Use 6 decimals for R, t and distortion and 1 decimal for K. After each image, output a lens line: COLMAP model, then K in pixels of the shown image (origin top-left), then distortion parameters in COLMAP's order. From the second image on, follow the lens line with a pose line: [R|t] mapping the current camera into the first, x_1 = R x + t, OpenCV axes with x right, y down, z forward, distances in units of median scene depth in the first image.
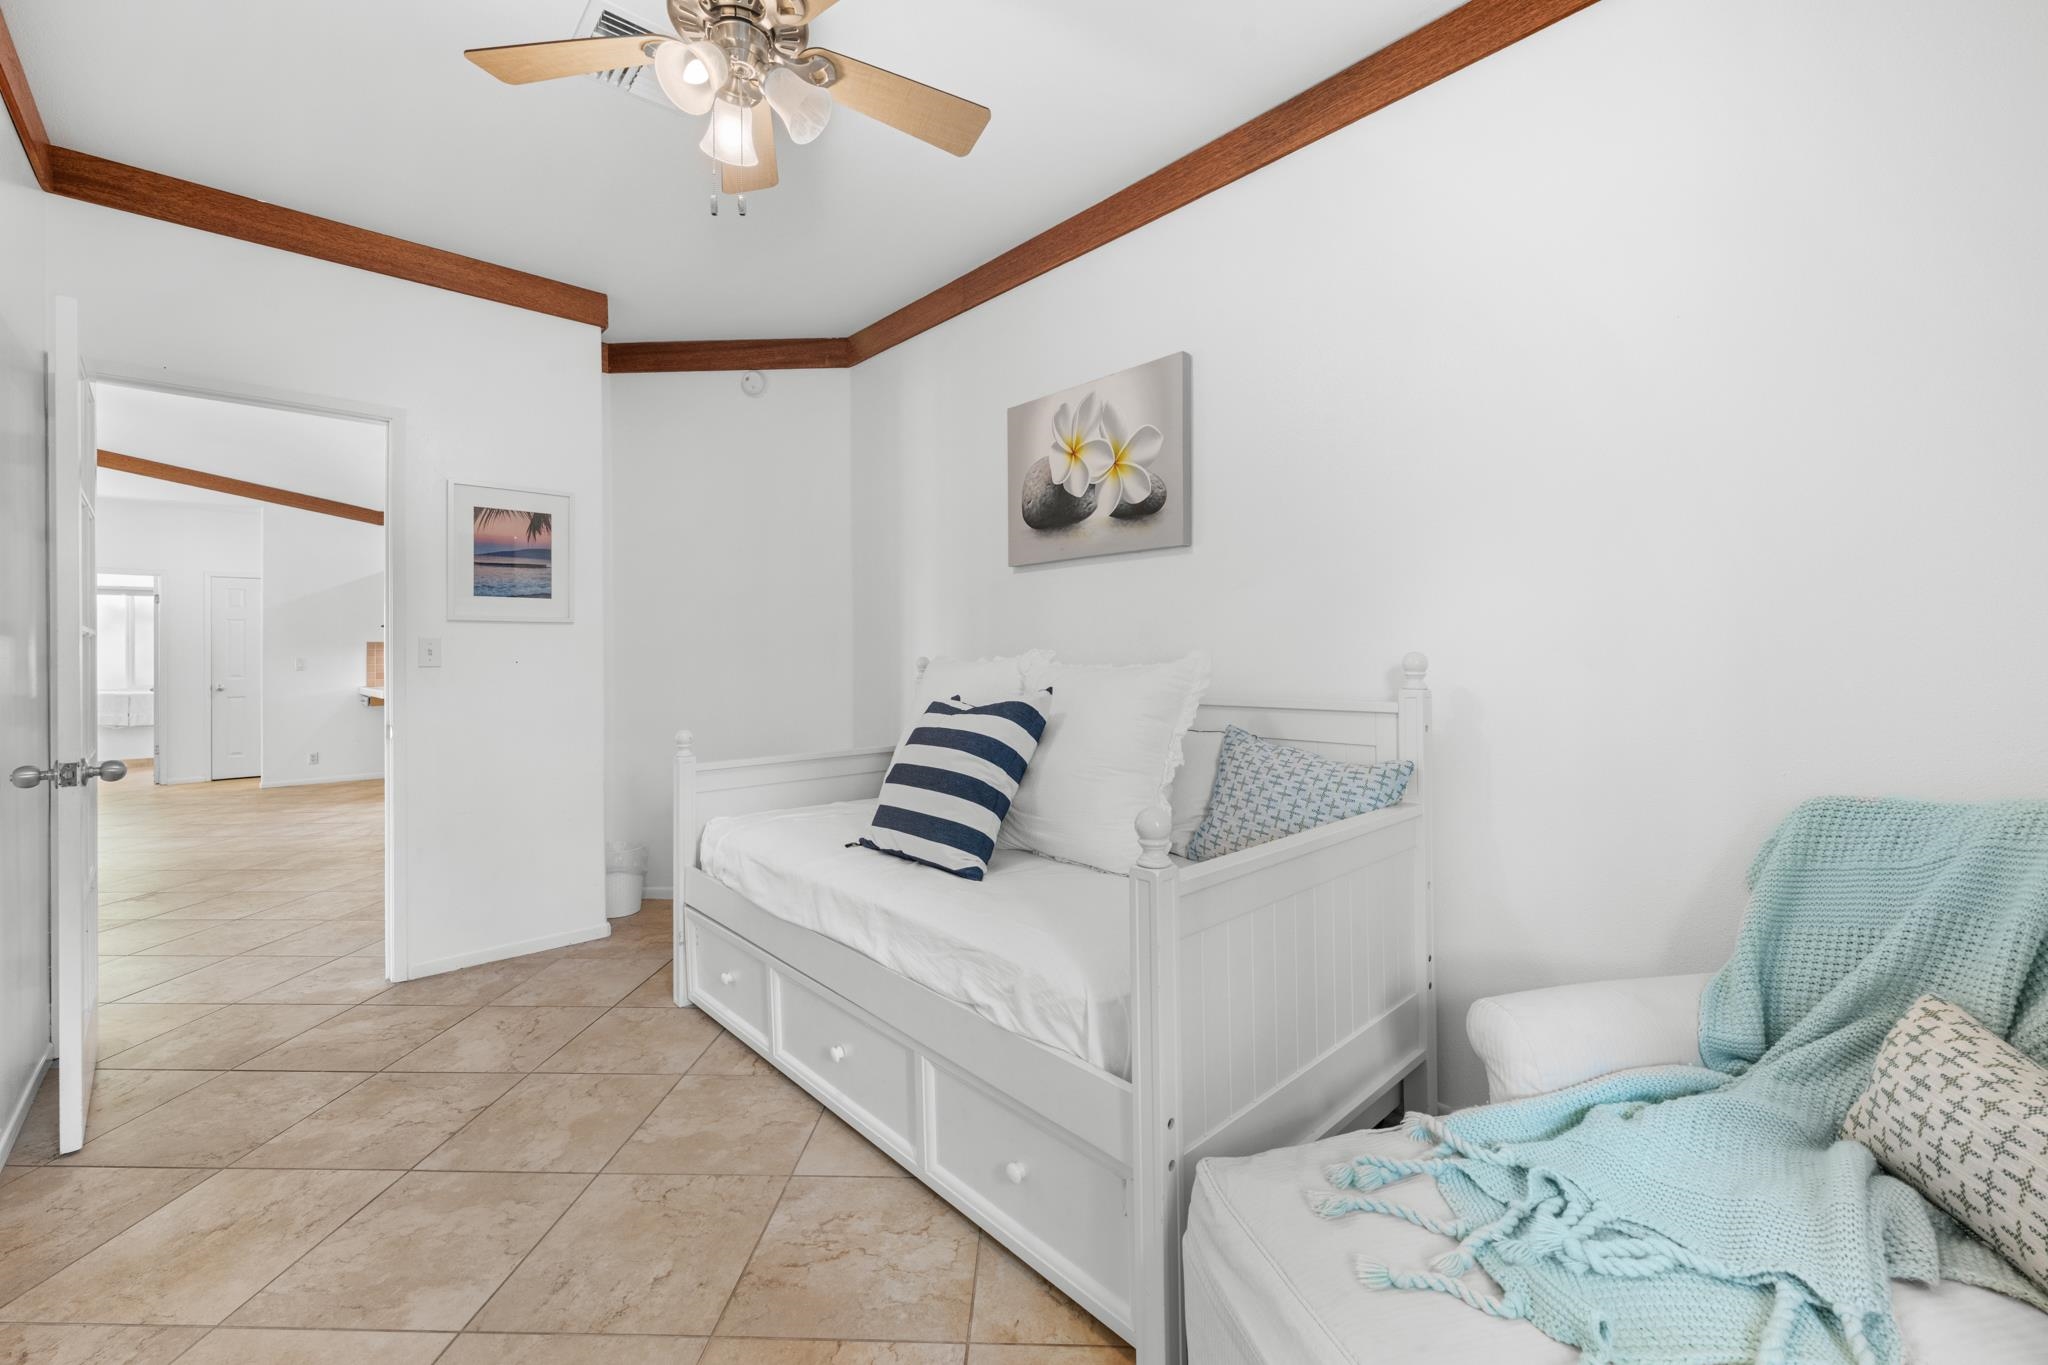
lens RADIAL K [[834.5, 0, 1039.7], [0, 834.5, 664.3], [0, 0, 1]] dist [0.000326, 0.000124]
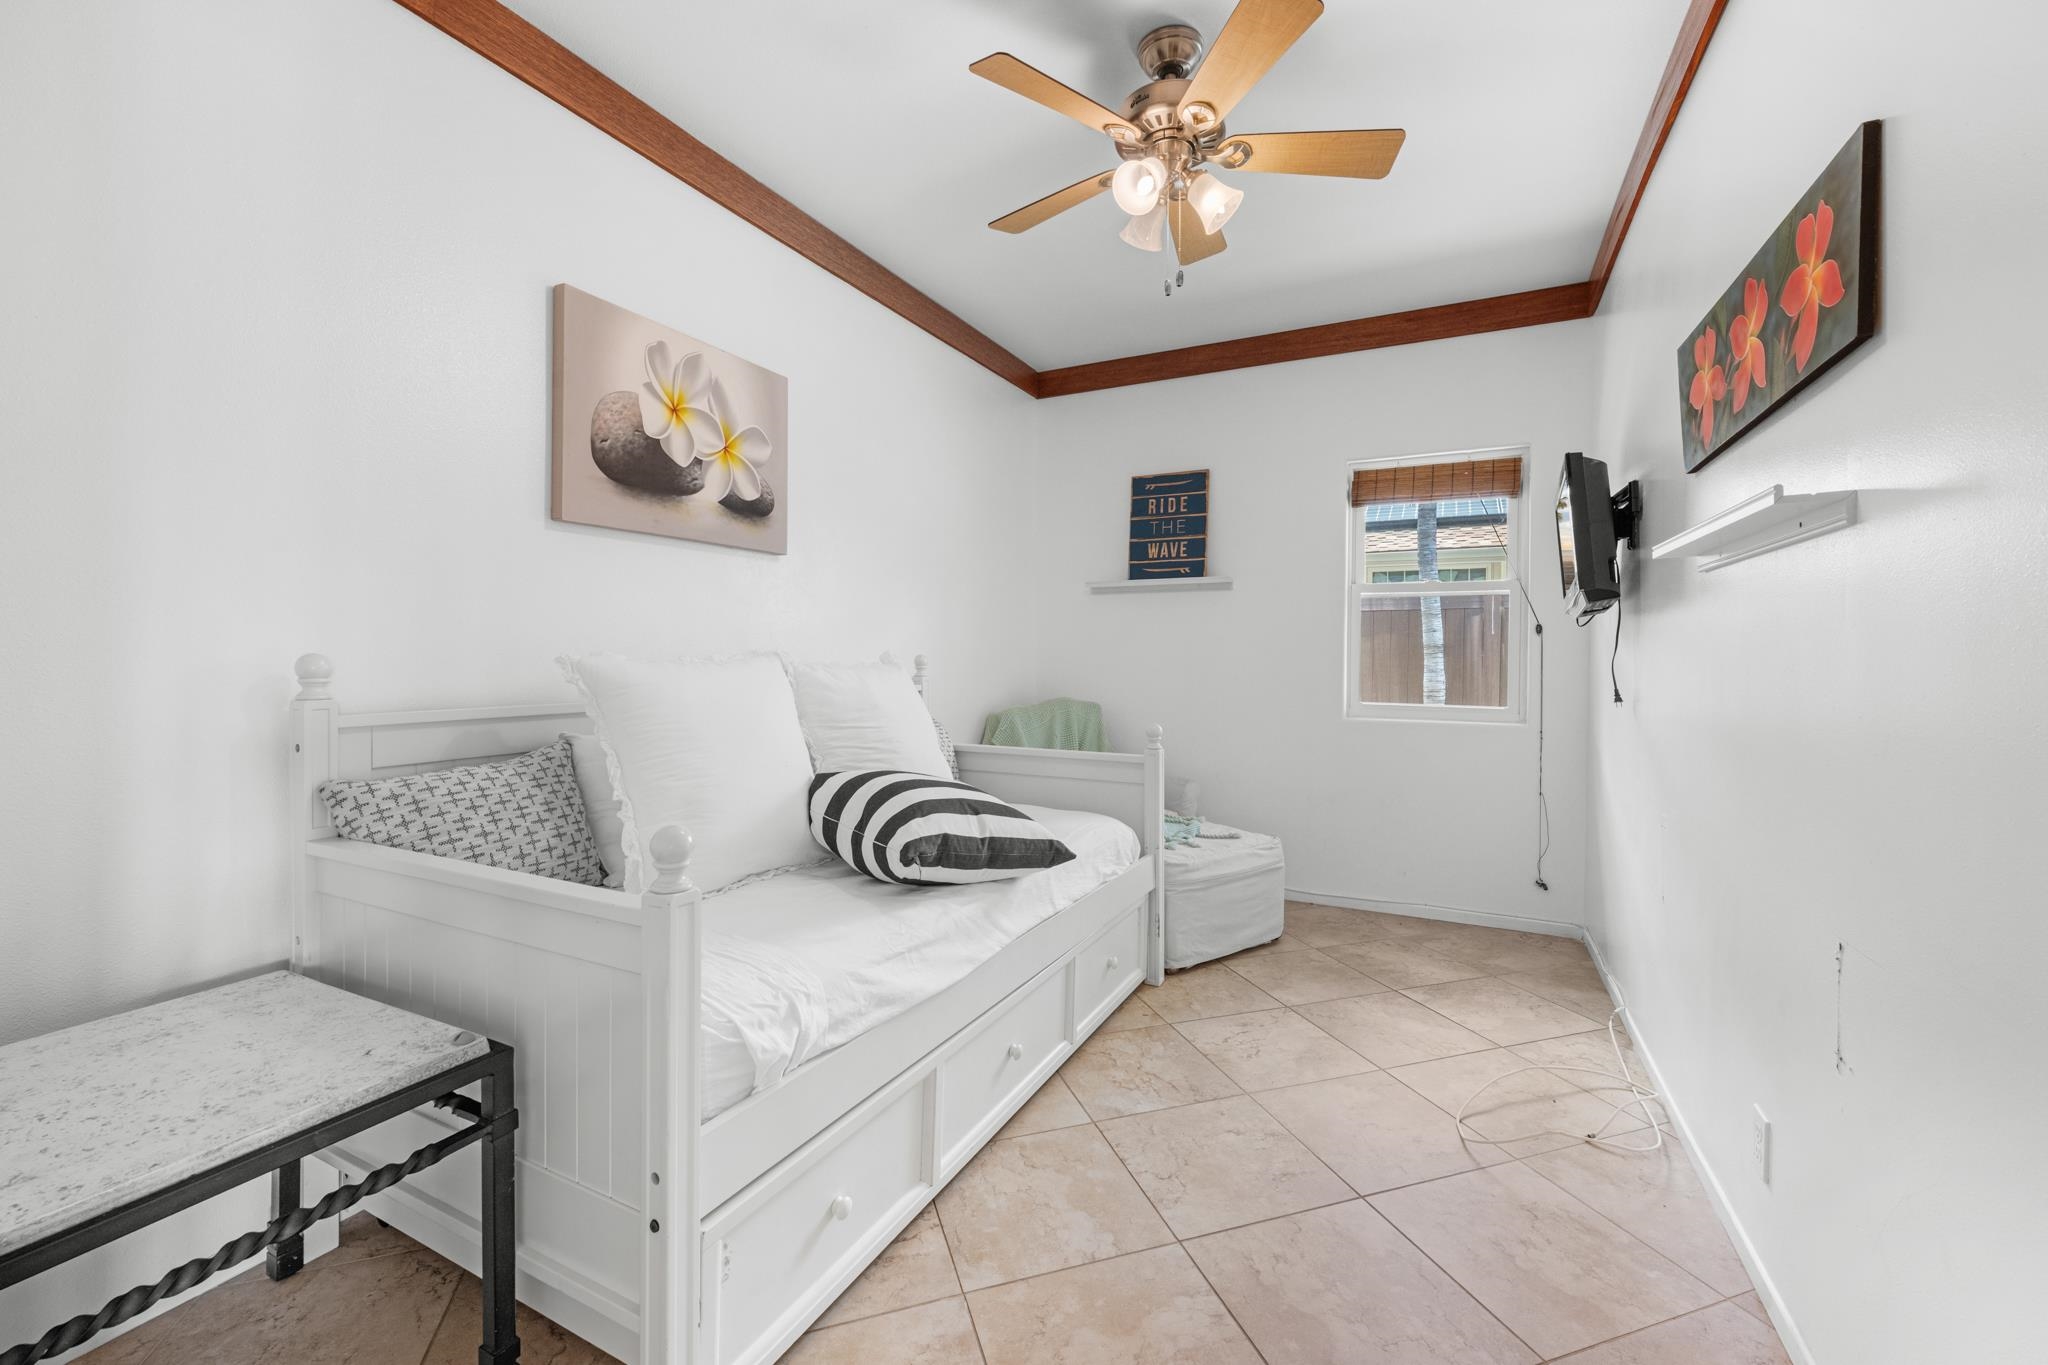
lens RADIAL K [[830.1, 0, 1025.8], [0, 830.1, 668.6], [0, 0, 1]] dist [0.000838, -0.000075]
pose [[-0.334804, -0.008548, 0.942249, -0.888500], [0.008367, 0.999892, 0.012044, -0.003650], [-0.942251, 0.011916, -0.334696, 0.988532]]
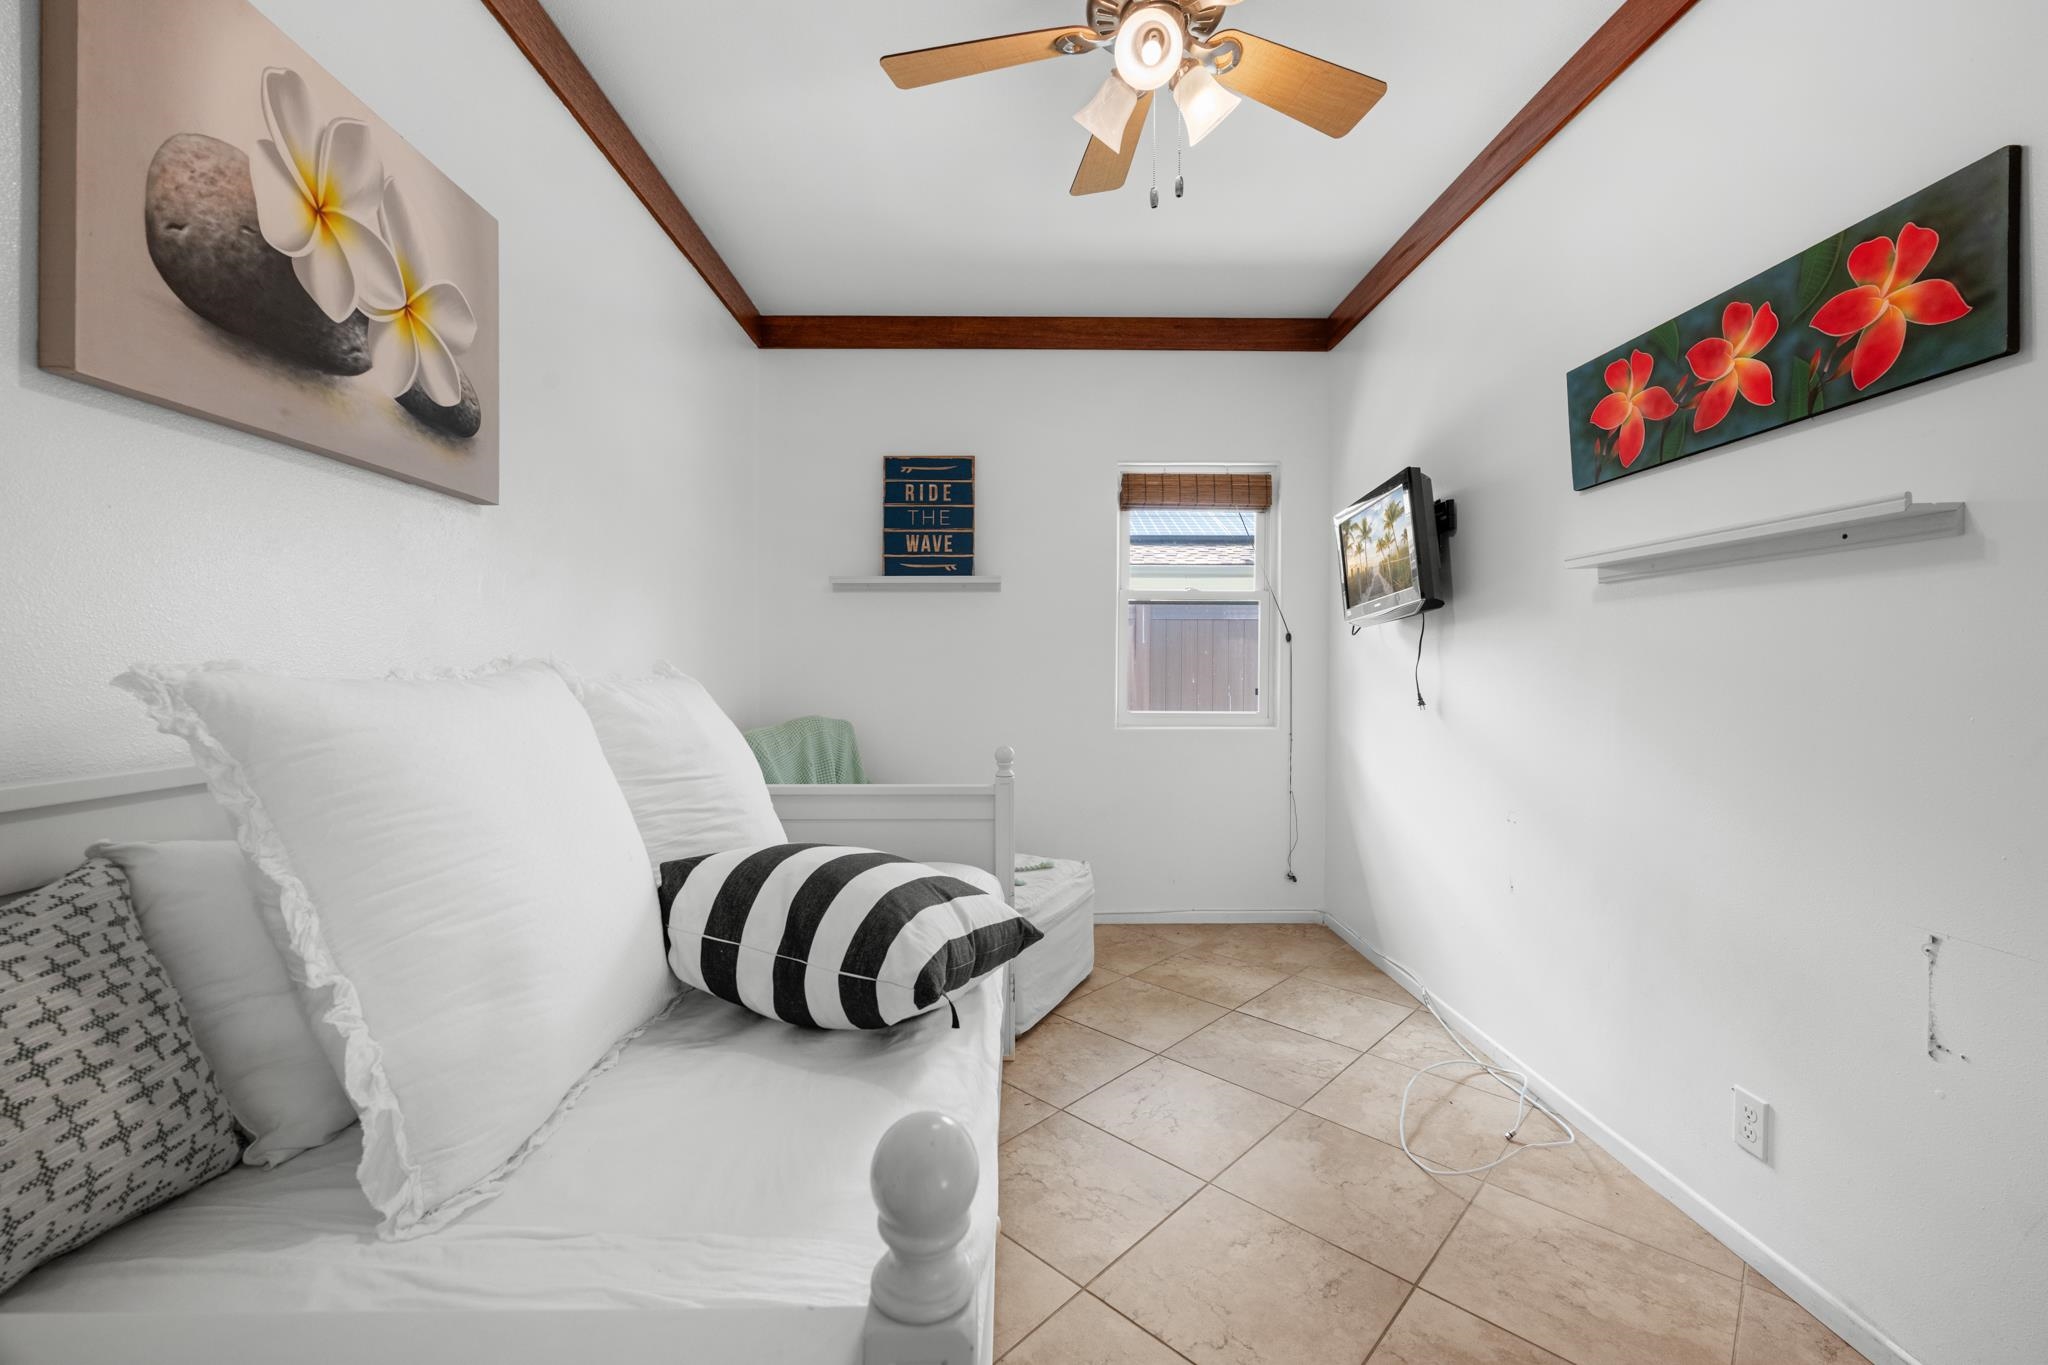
lens RADIAL K [[834.2, 0, 1015.7], [0, 834.2, 674.9], [0, 0, 1]] dist [-0.000485, -0.000270]
pose [[-0.731488, -0.000194, 0.681854, -0.555256], [0.013765, 0.999792, 0.015051, -0.007964], [-0.681715, 0.020396, -0.731334, 1.119880]]
